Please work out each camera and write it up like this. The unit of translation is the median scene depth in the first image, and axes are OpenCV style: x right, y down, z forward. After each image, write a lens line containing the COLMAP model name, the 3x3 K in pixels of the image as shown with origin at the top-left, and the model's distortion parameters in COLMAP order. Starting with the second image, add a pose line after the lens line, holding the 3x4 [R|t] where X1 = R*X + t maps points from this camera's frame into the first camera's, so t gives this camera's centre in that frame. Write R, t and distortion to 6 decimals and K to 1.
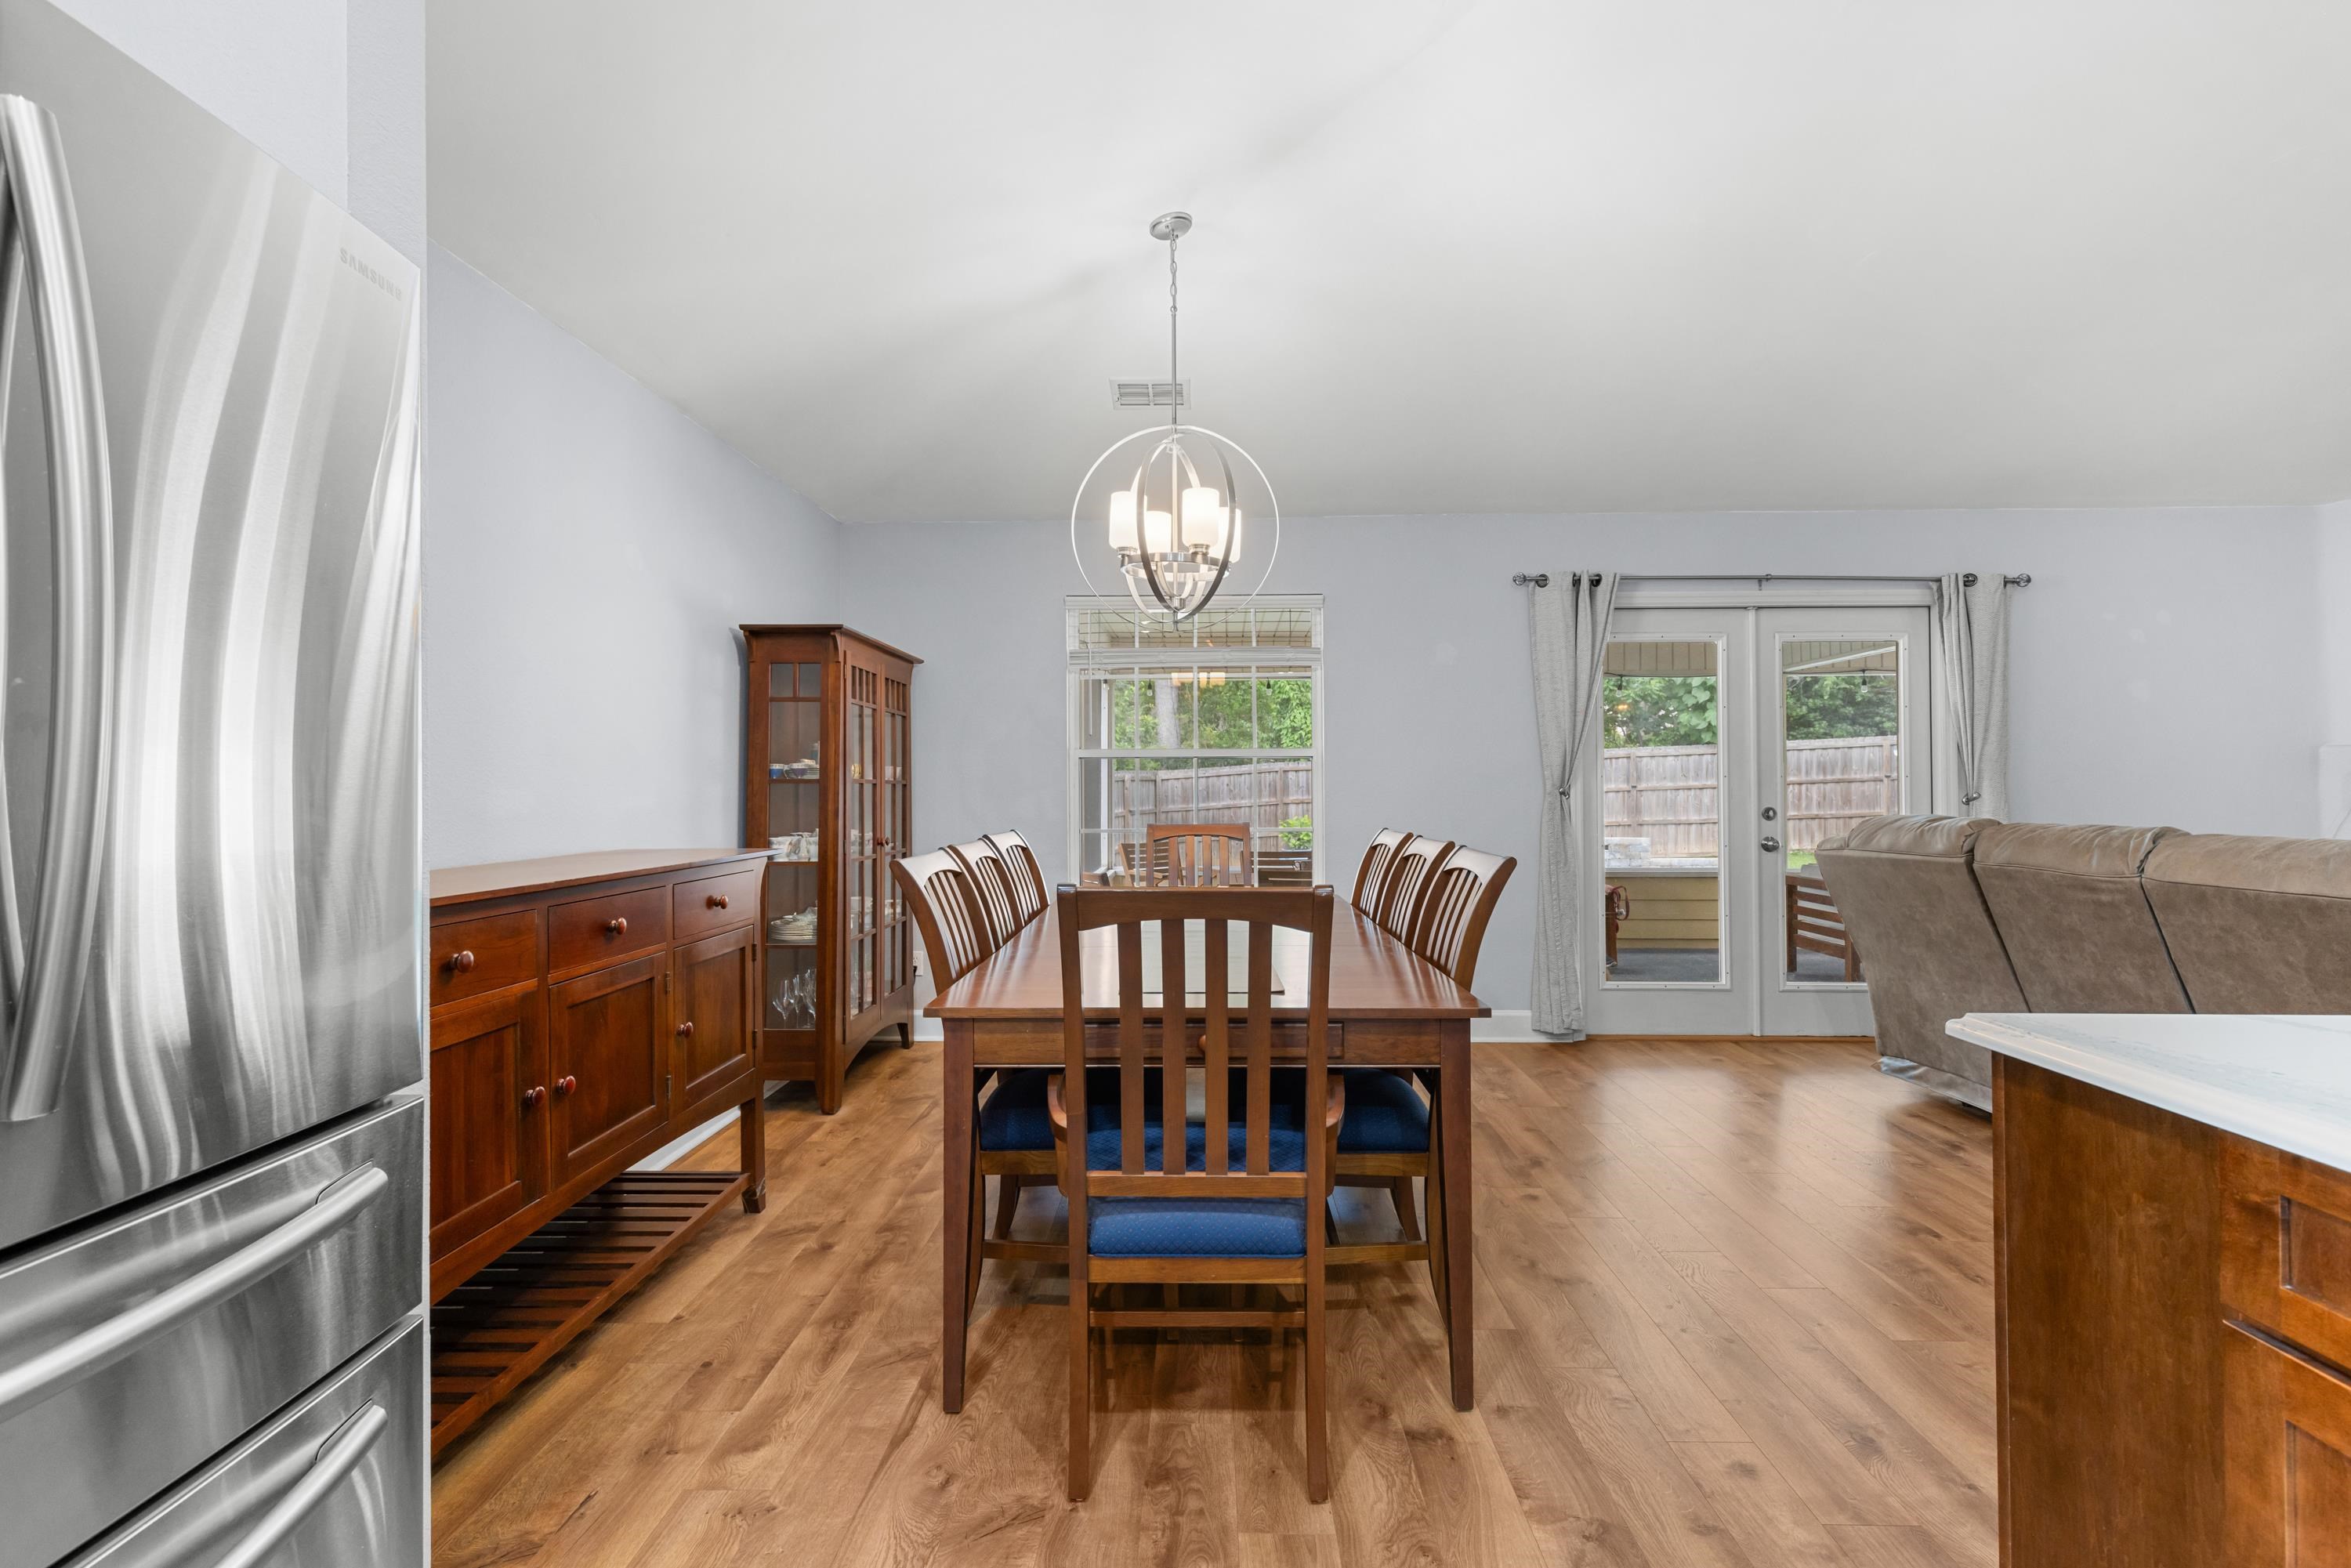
lens RADIAL K [[1062.7, 0, 1172.7], [0, 1062.7, 777.6], [0, 0, 1]] dist [0.009396, -0.001610]
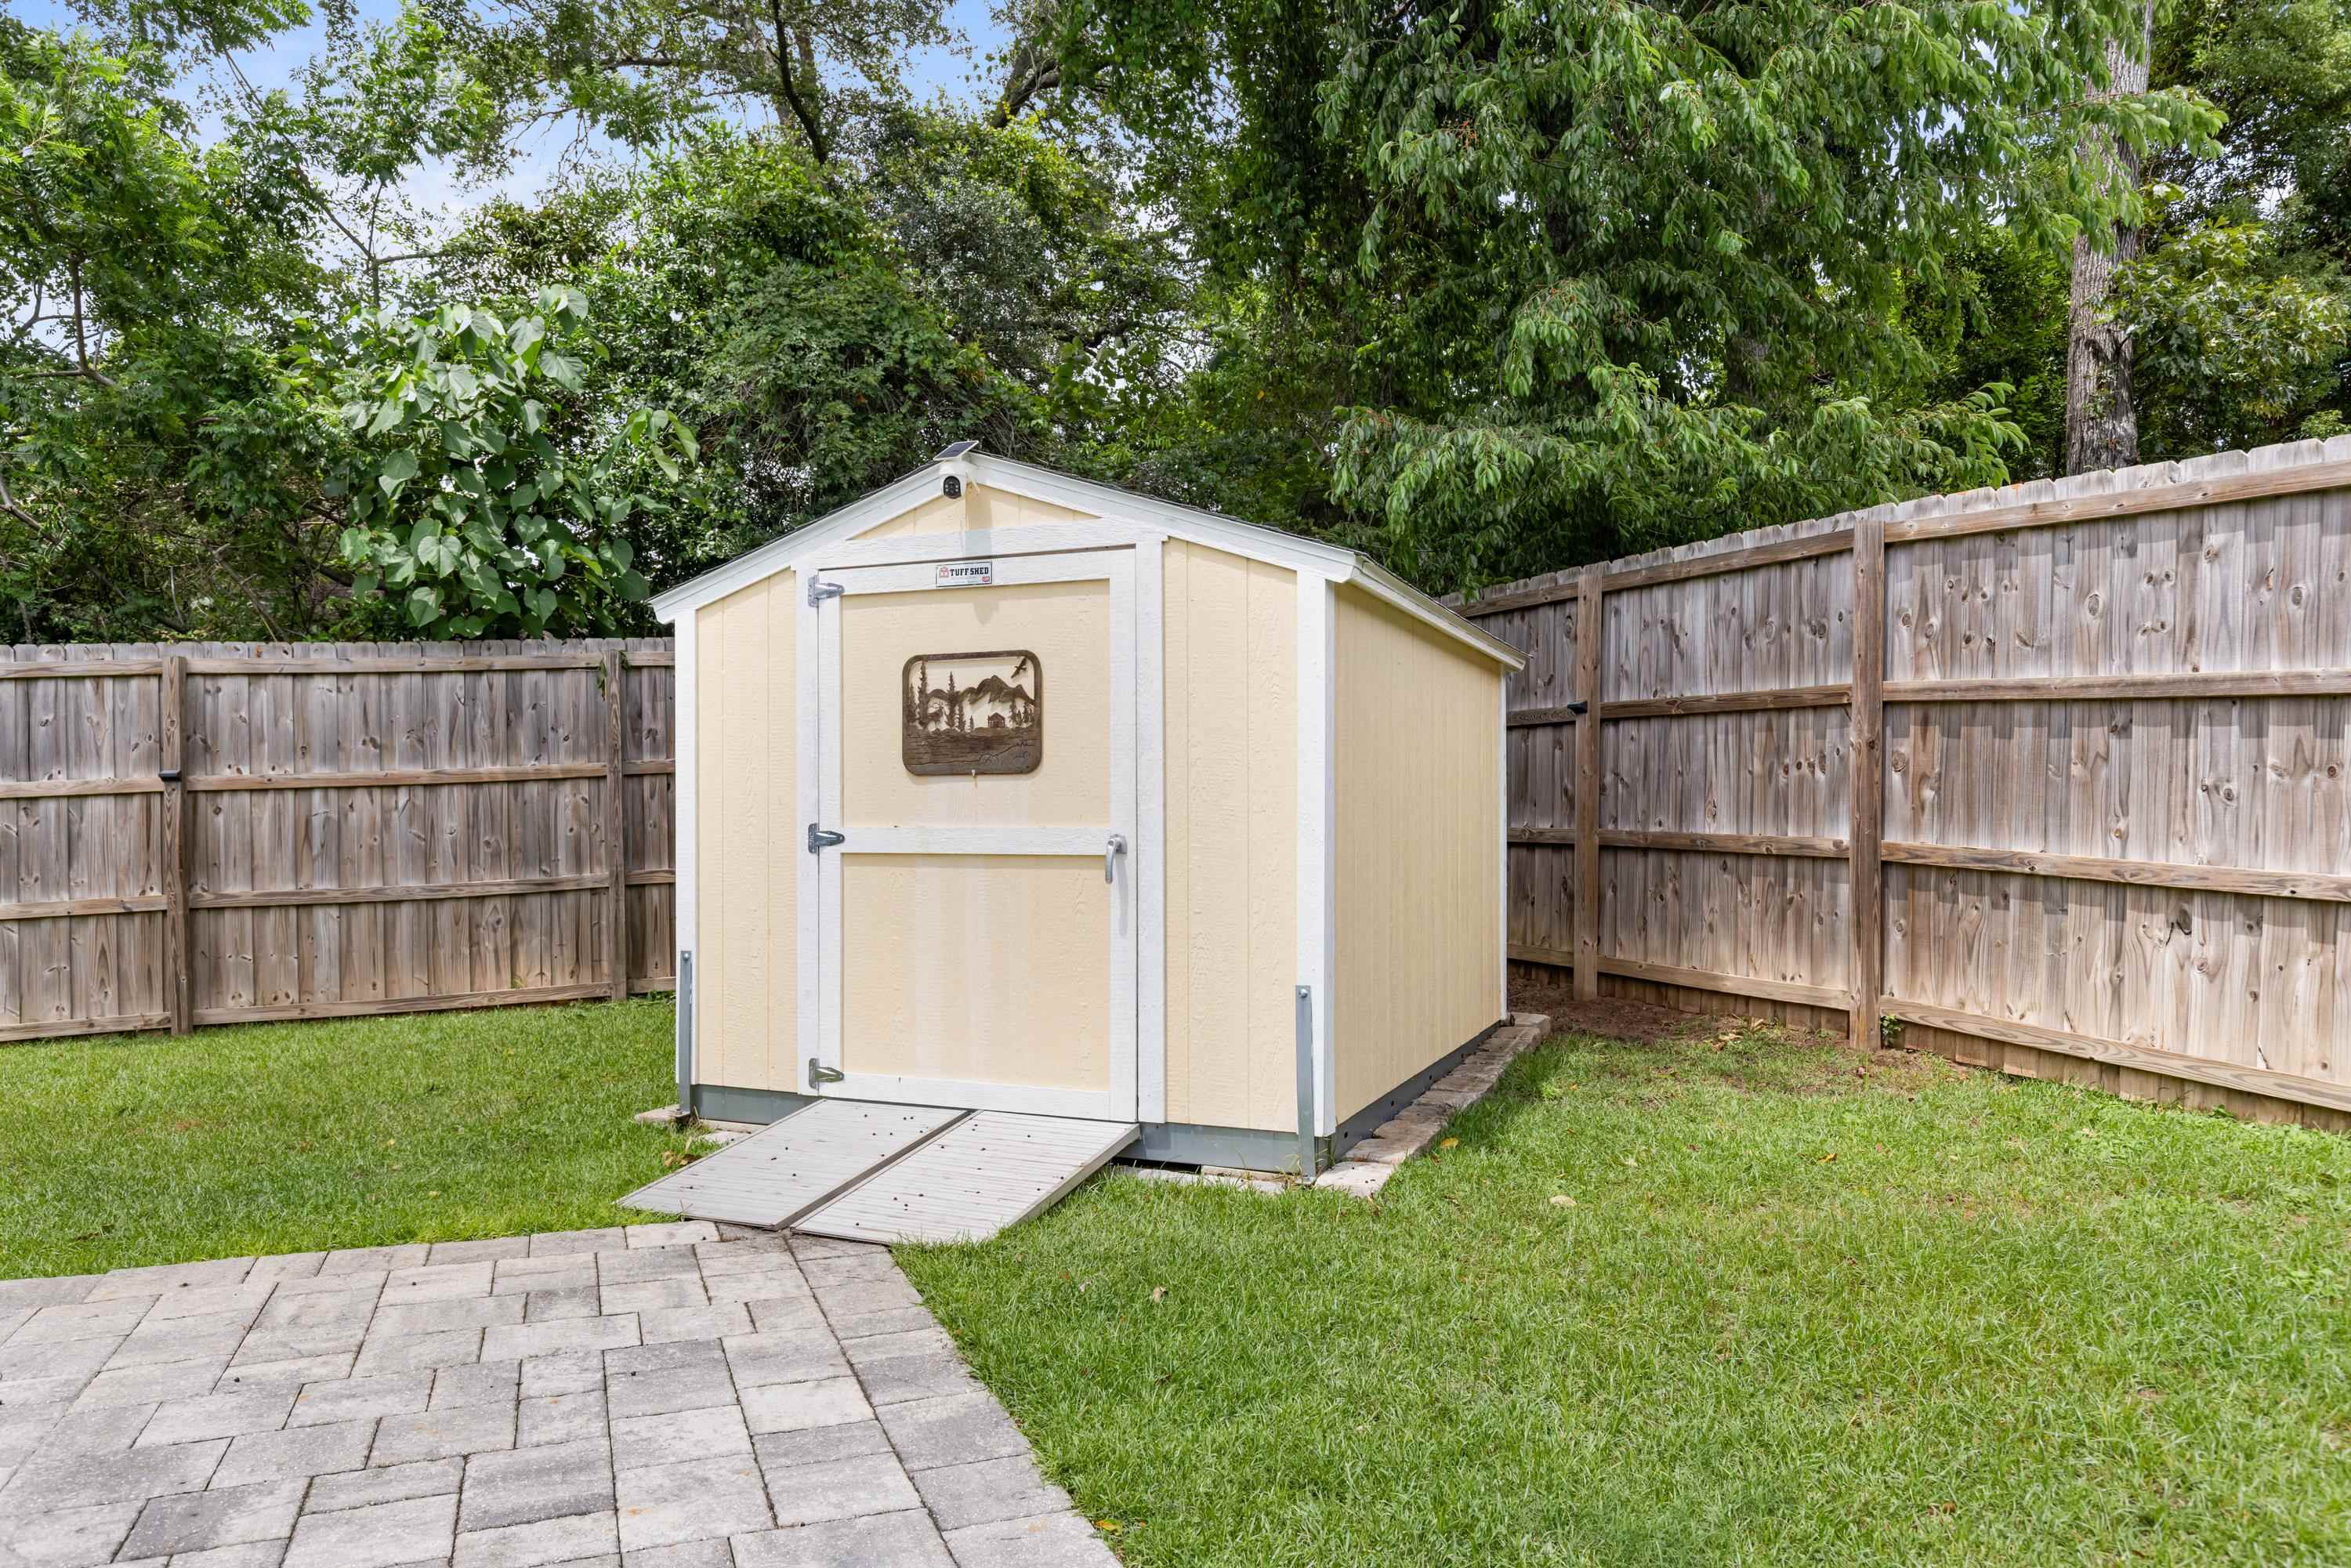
lens RADIAL K [[1500.6, 0, 1195.5], [0, 1500.6, 838.1], [0, 0, 1]] dist [0.002781, -0.002753]
pose [[0.906610, -0.007763, 0.421898, 2.182584], [-0.003638, 0.999650, 0.026211, 0.055123], [-0.421953, -0.025298, 0.906265, 2.230697]]
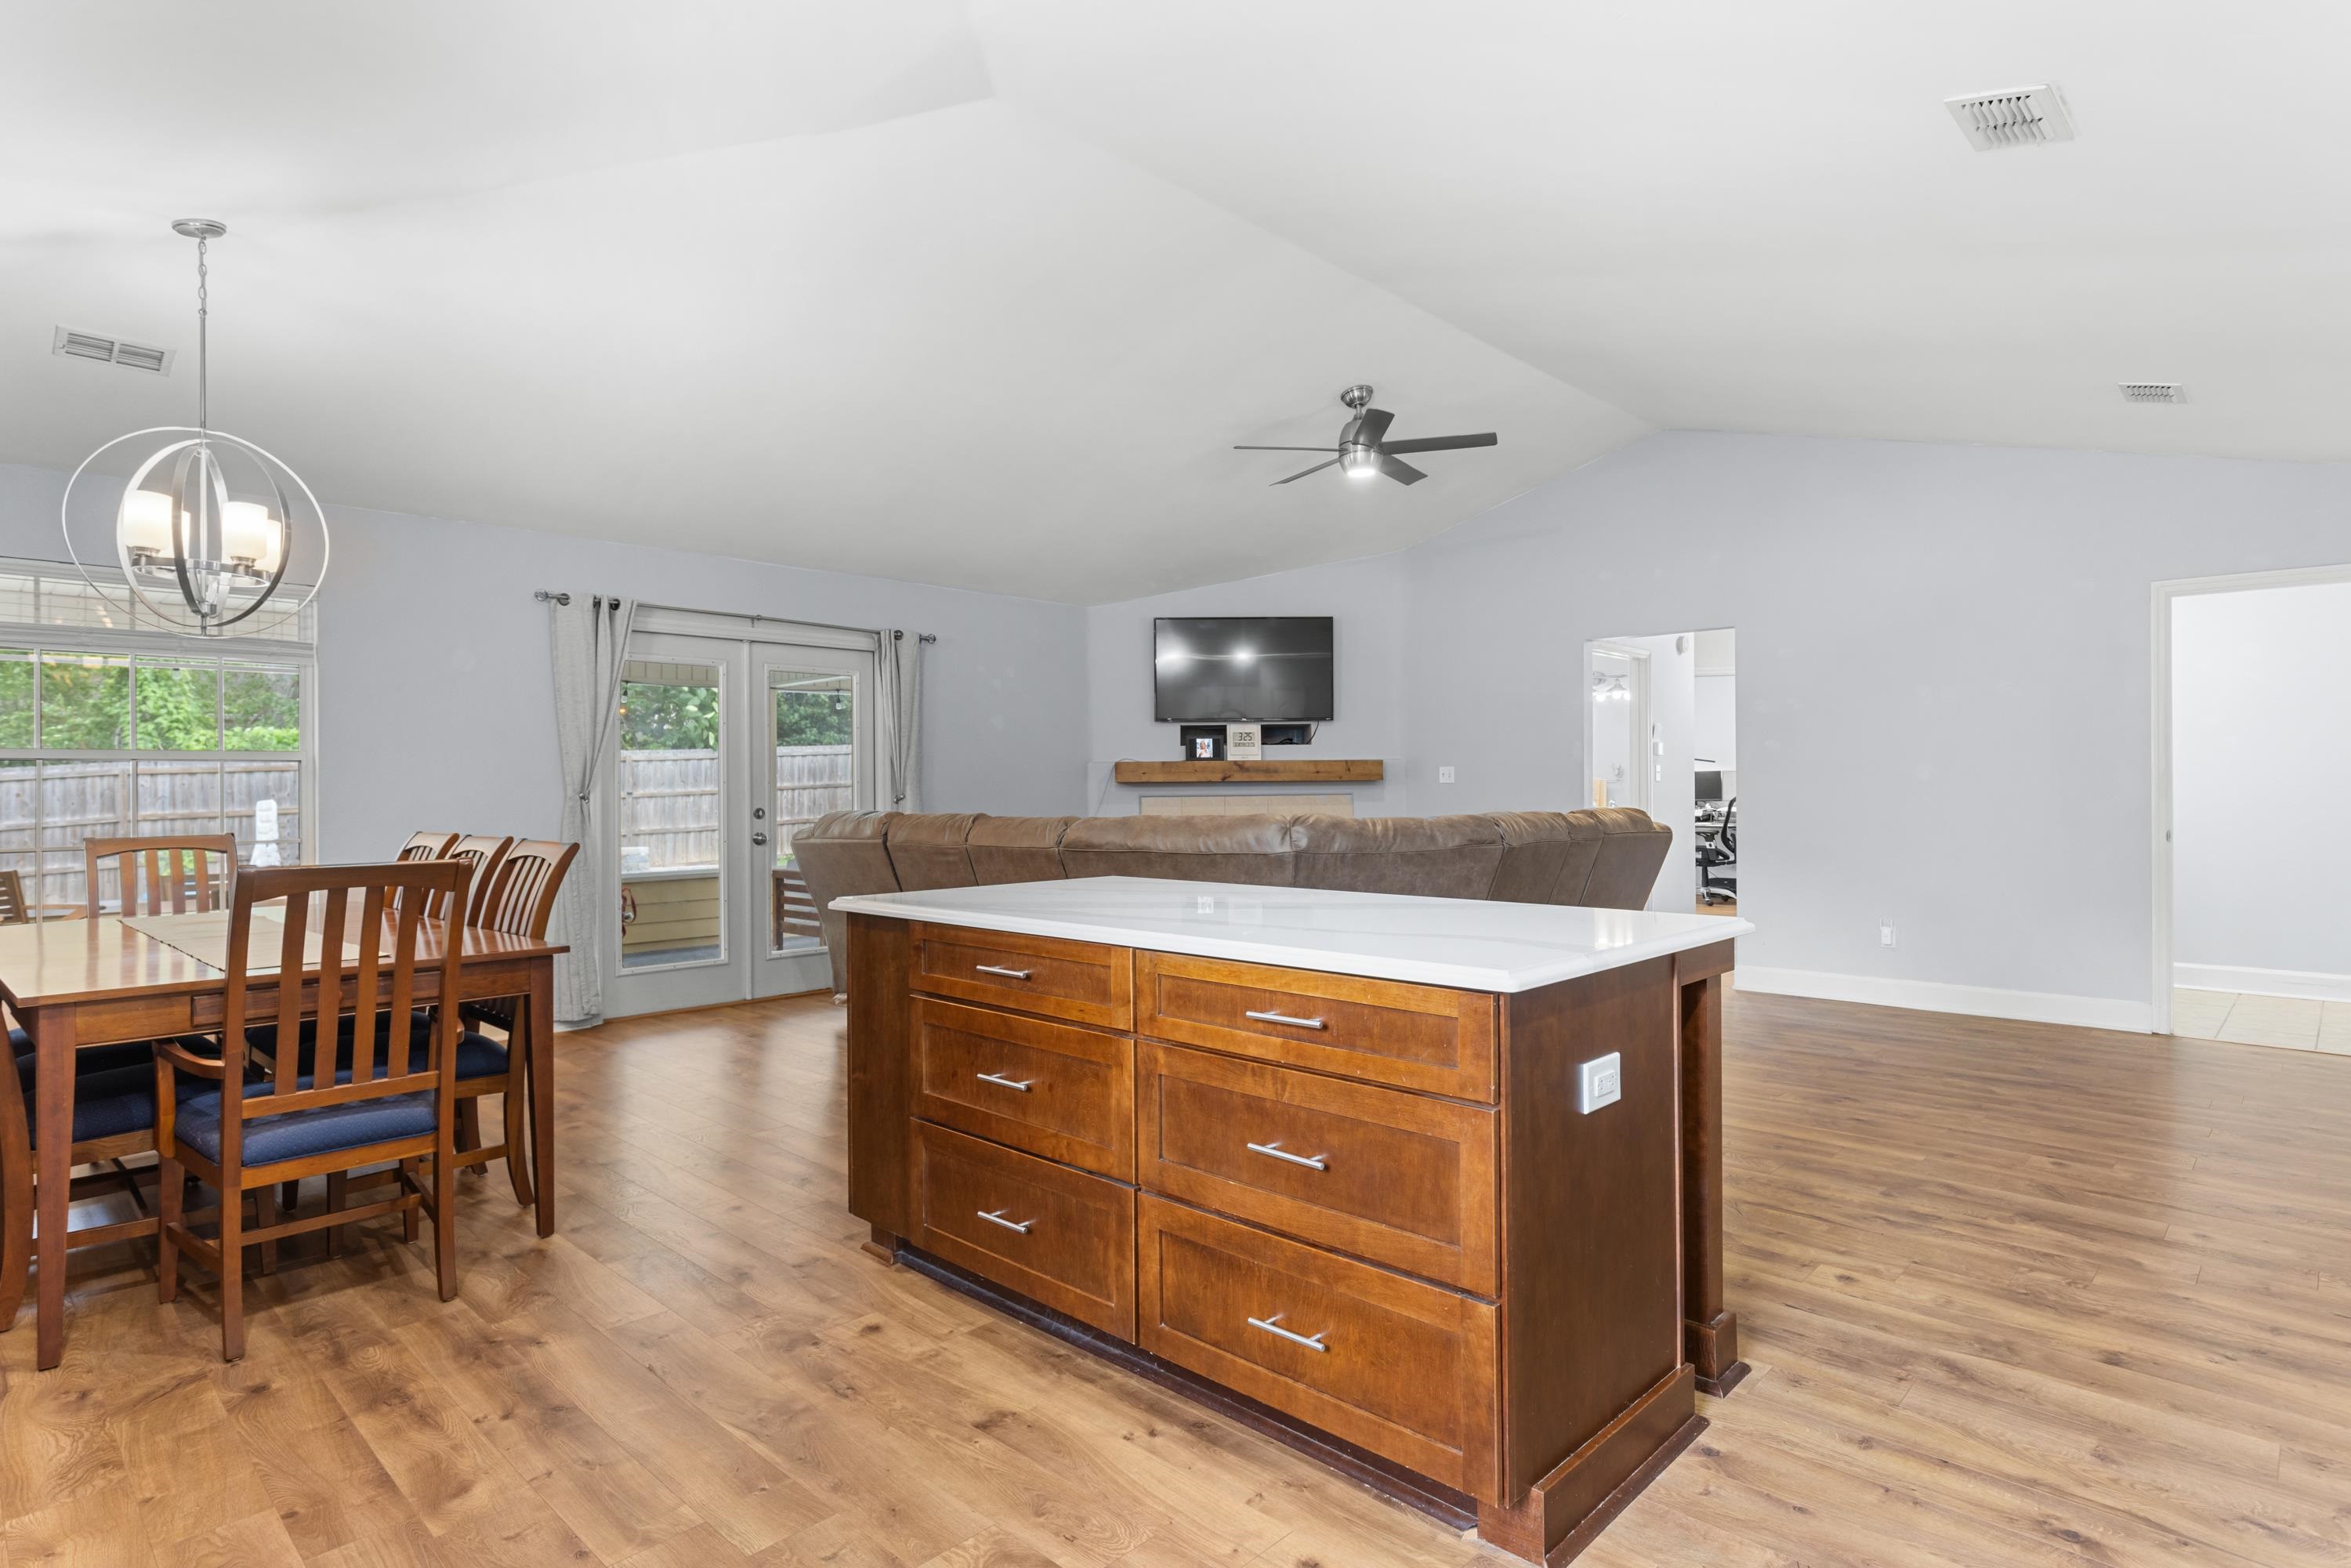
lens RADIAL K [[1234.2, 0, 1190.3], [0, 1234.2, 768.2], [0, 0, 1]] dist [-0.001116, 0.000774]
pose [[0.667268, 0.008333, 0.744771, -0.155826], [0.000815, 0.999929, -0.011918, 0.000033], [-0.744817, 0.008559, 0.667213, -0.296314]]
